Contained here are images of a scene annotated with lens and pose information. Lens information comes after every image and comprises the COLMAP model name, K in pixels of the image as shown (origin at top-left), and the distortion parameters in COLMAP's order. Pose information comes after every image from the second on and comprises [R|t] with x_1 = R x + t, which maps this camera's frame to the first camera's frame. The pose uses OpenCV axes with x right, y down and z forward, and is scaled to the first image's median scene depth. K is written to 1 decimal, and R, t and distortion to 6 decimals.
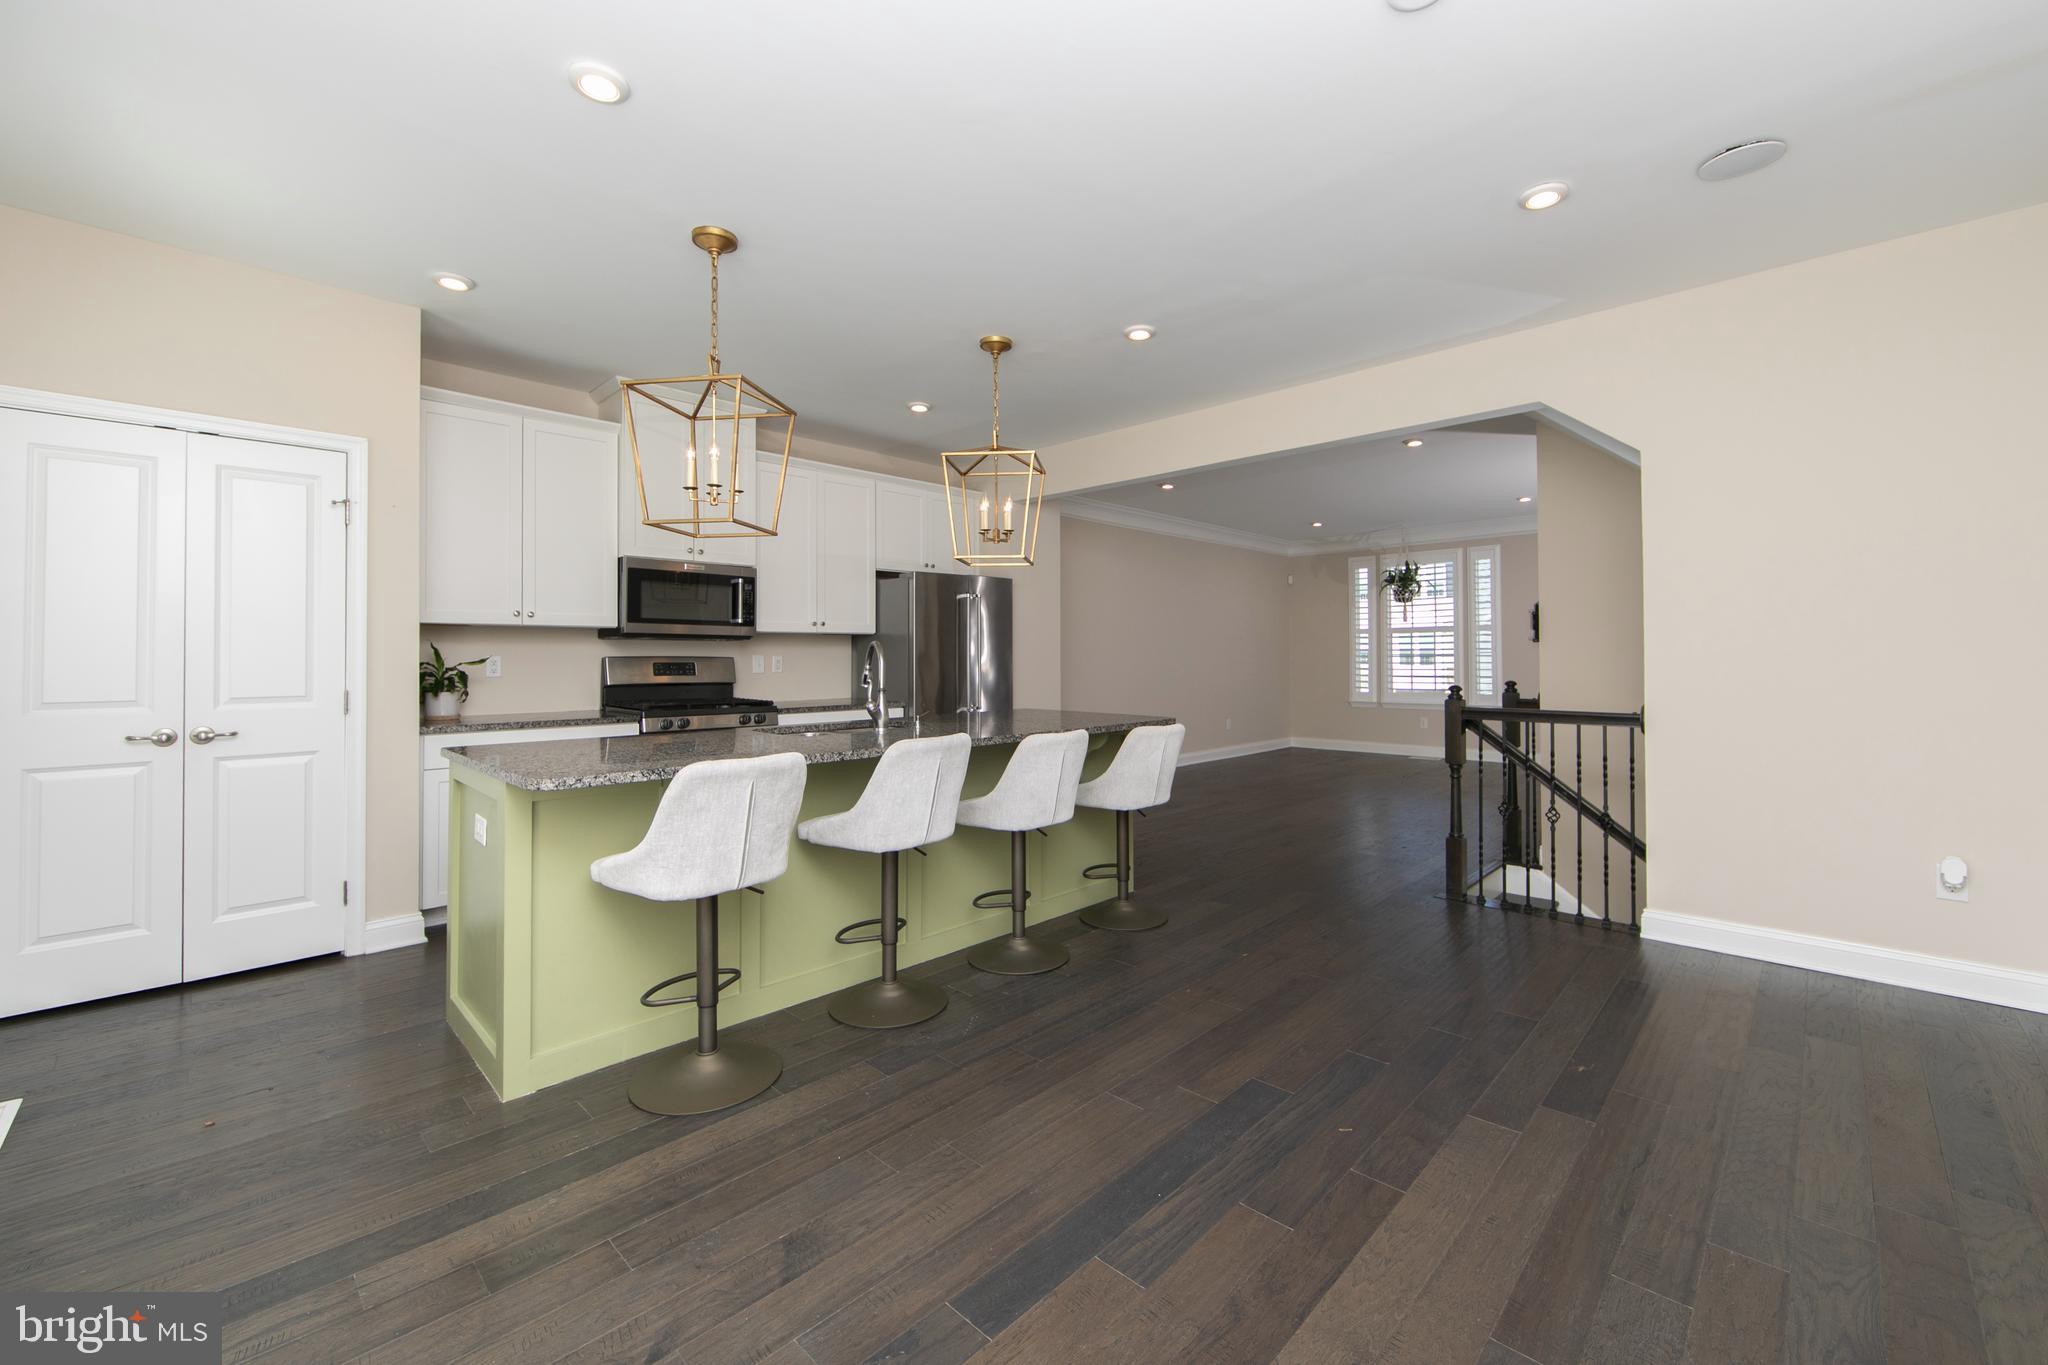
lens RADIAL K [[823.6, 0, 1047.8], [0, 823.6, 644.1], [0, 0, 1]] dist [-0.000431, 0.000186]
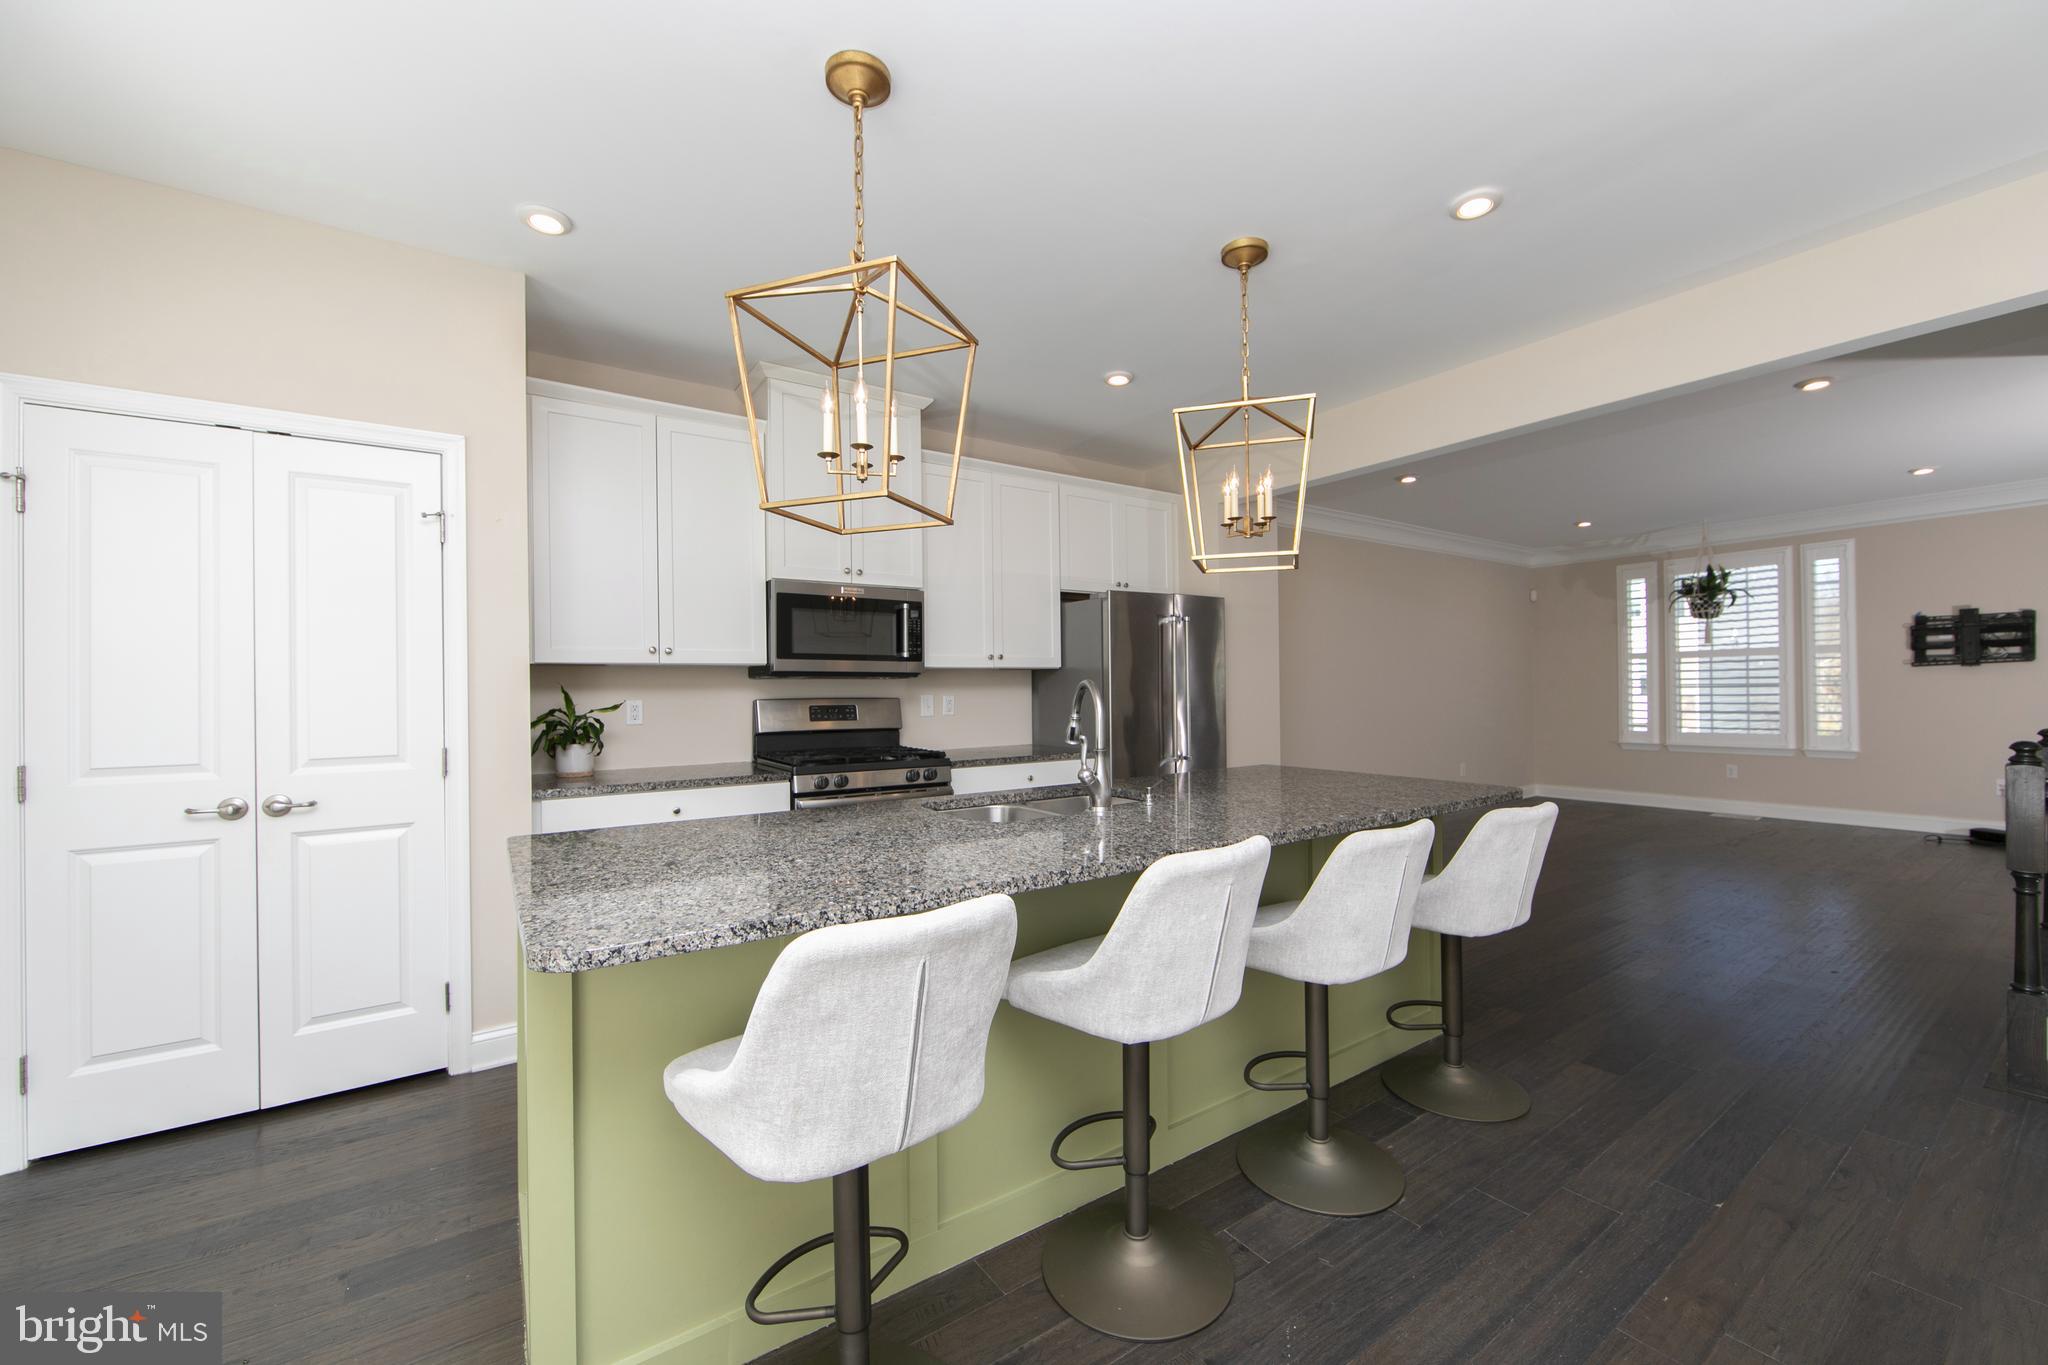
lens RADIAL K [[800.9, 0, 1034.3], [0, 800.9, 683.6], [0, 0, 1]] dist [-0.001228, -0.000064]
pose [[0.979341, -0.009576, -0.201989, -0.100462], [0.011627, 0.999892, 0.008972, -0.005899], [0.201881, -0.011135, 0.979347, 0.281147]]
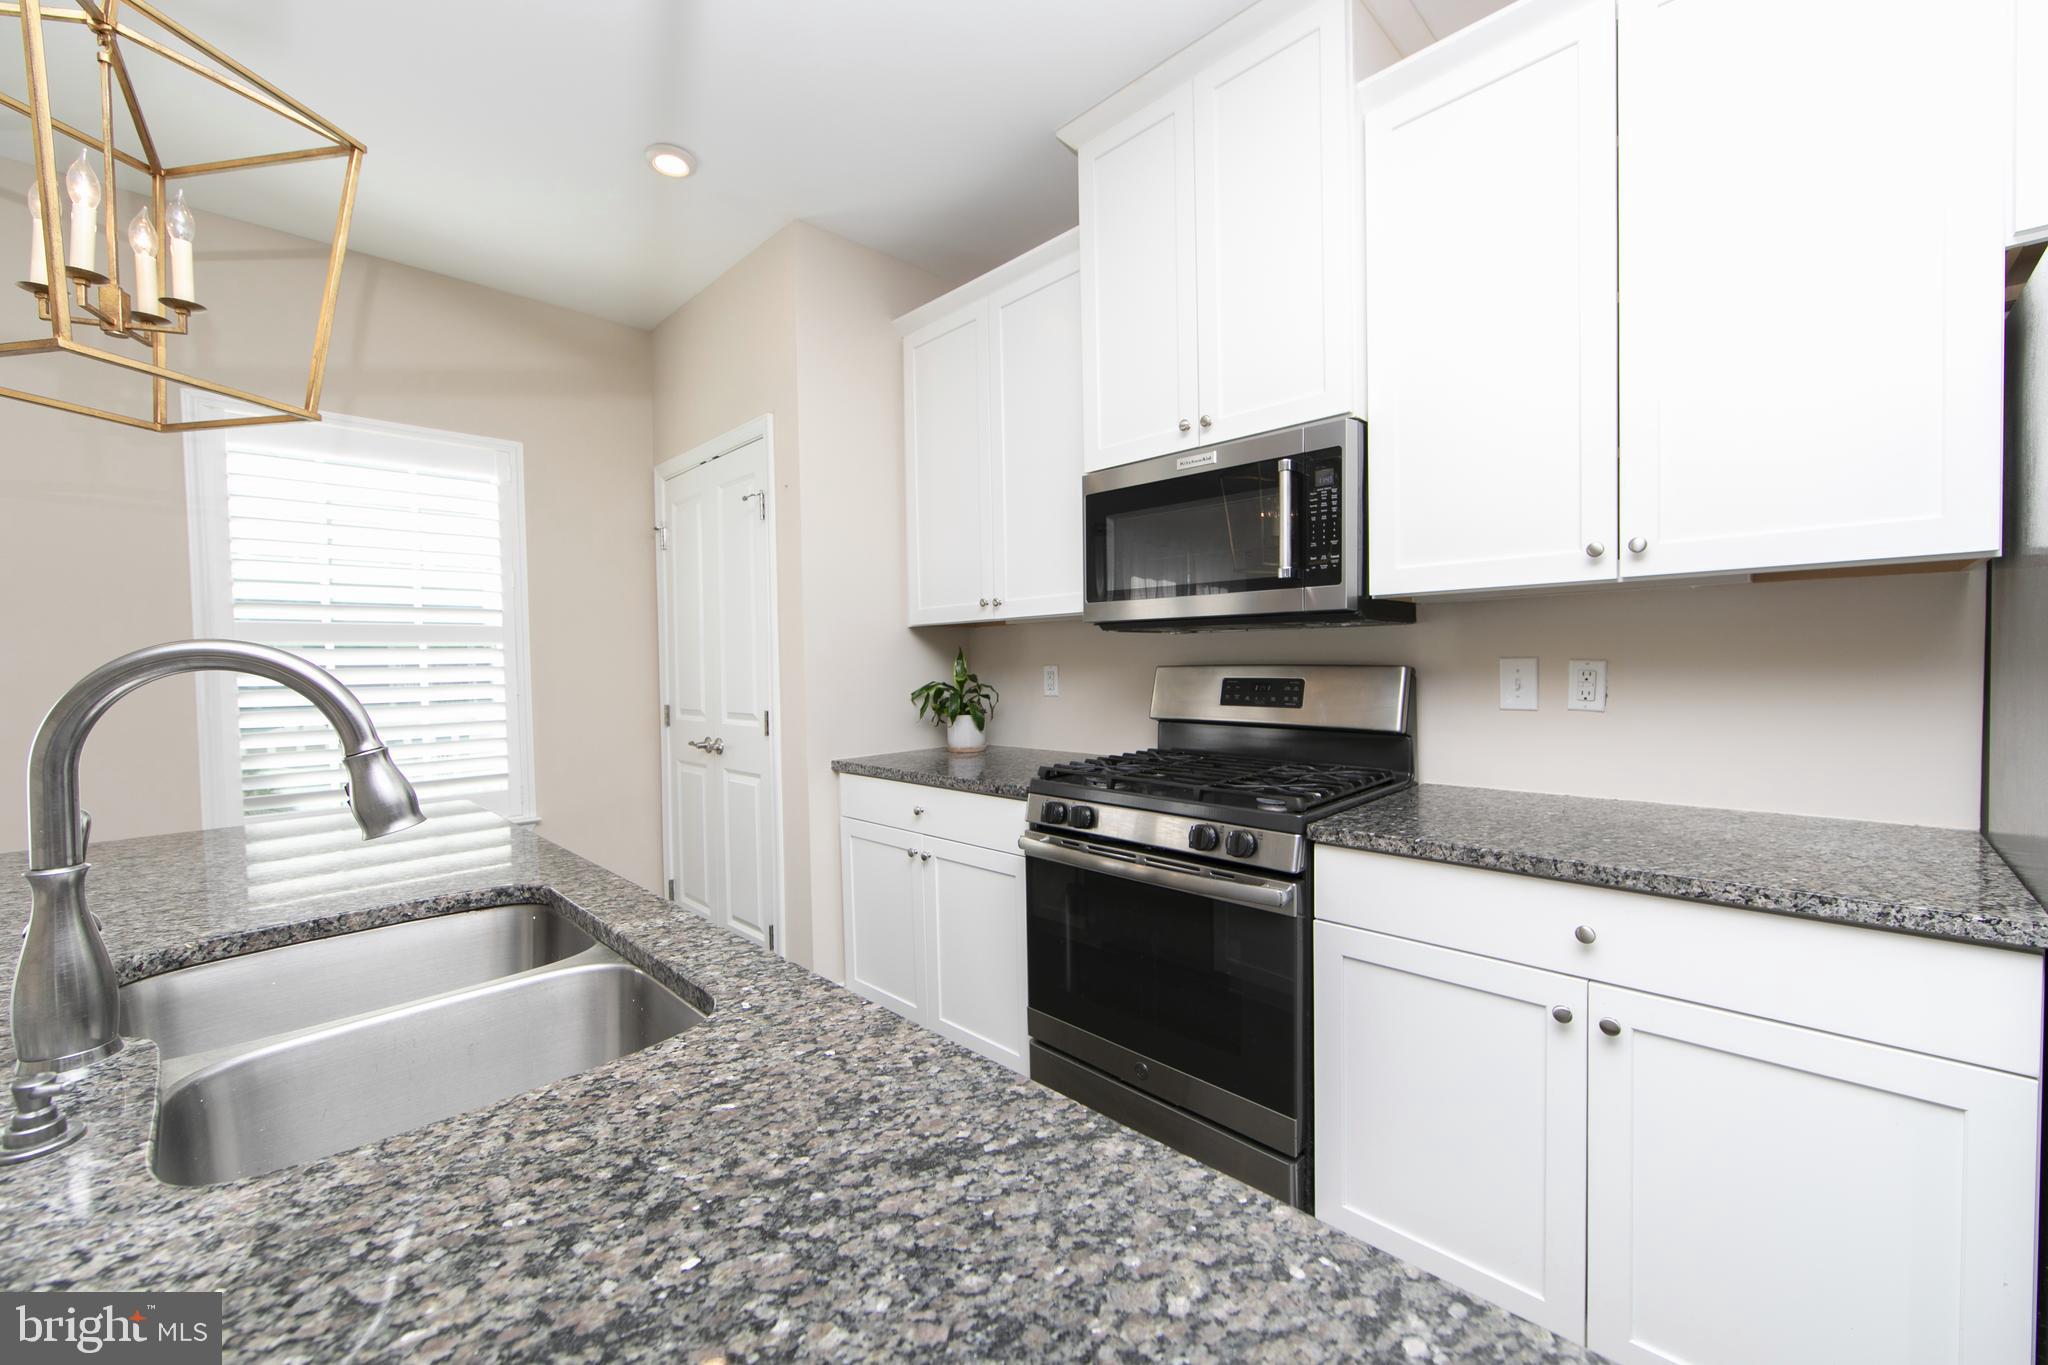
lens RADIAL K [[806.5, 0, 1030.1], [0, 806.5, 681.6], [0, 0, 1]] dist [-0.002746, 0.000103]
pose [[-0.016186, 0.031767, -0.999364, 0.002879], [0.034004, 0.998934, 0.031203, 0.006765], [0.999291, -0.033478, -0.017249, 1.053913]]
